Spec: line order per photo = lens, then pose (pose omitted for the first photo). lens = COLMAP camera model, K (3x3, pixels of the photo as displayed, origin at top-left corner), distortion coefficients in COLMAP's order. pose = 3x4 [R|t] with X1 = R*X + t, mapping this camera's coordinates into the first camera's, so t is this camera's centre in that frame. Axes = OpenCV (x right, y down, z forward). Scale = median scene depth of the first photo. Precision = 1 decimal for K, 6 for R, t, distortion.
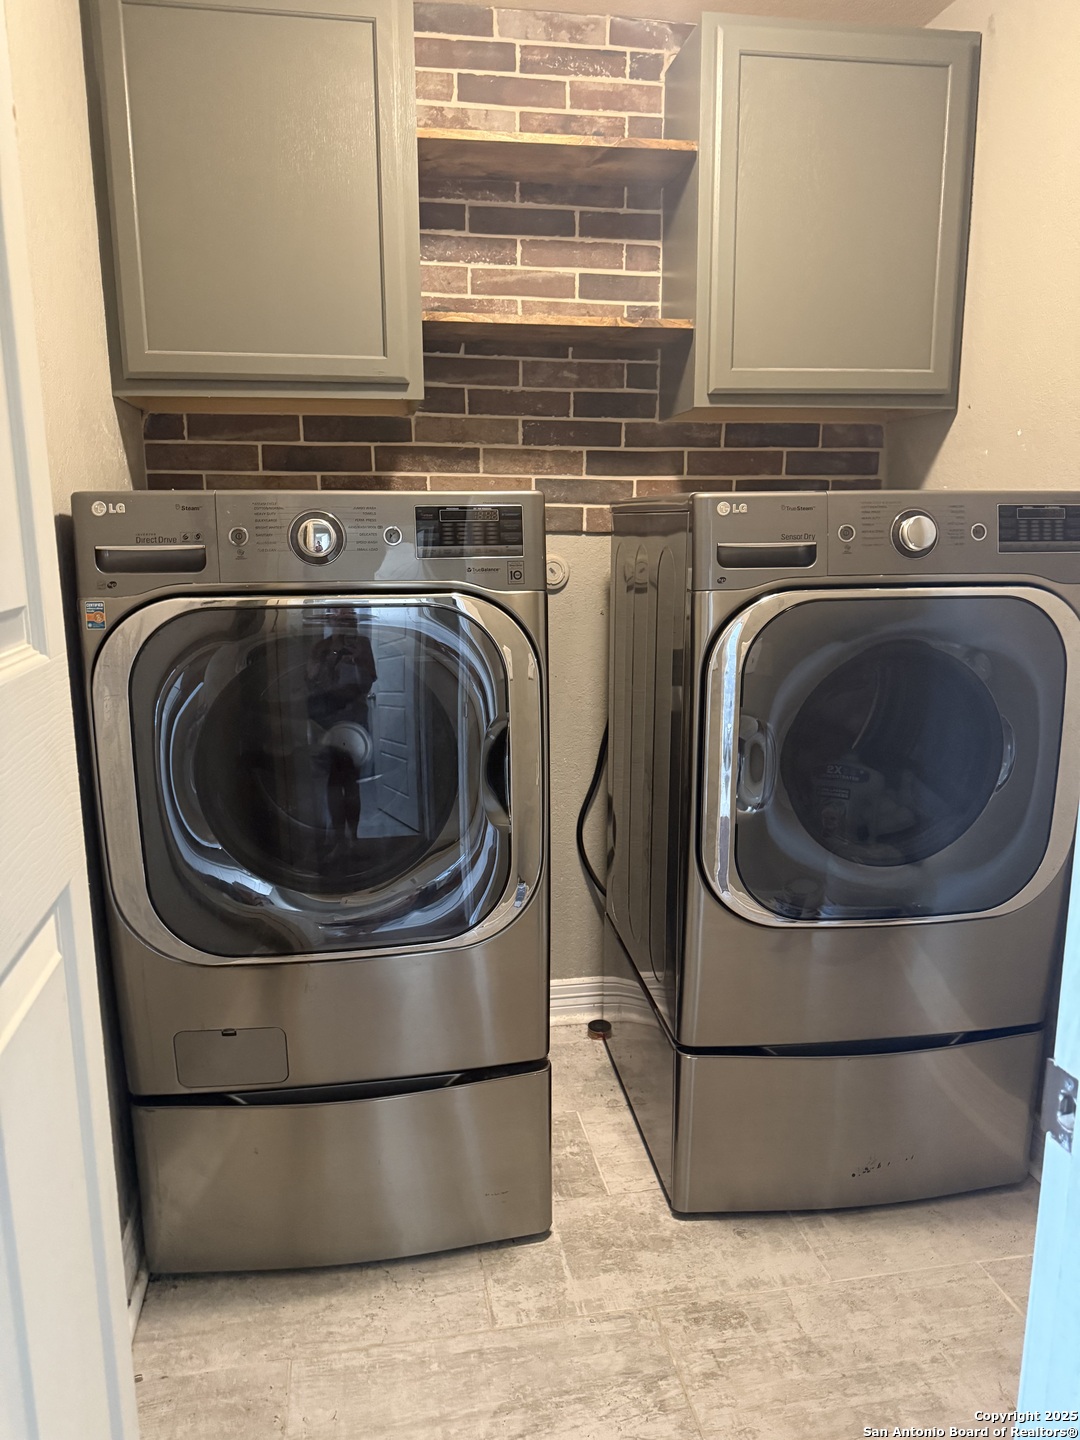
lens RADIAL K [[1017.8, 0, 535.2], [0, 1017.8, 723.8], [0, 0, 1]] dist [0.029878, -0.034895]
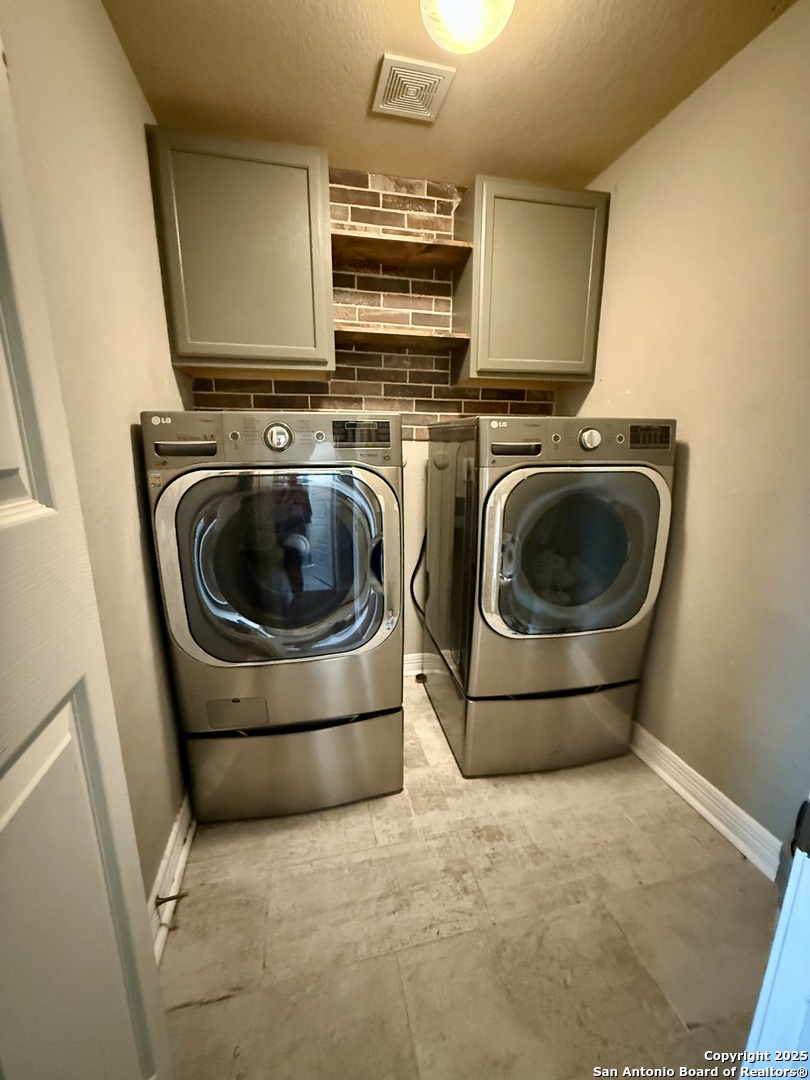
lens RADIAL K [[430.4, 0, 405.0], [0, 430.4, 540.0], [0, 0, 1]] dist [-0.000178, 0.000193]
pose [[0.998448, -0.005776, 0.055393, -0.025292], [0.004156, 0.999561, 0.029323, -0.016534], [-0.055538, -0.029047, 0.998034, 0.172939]]
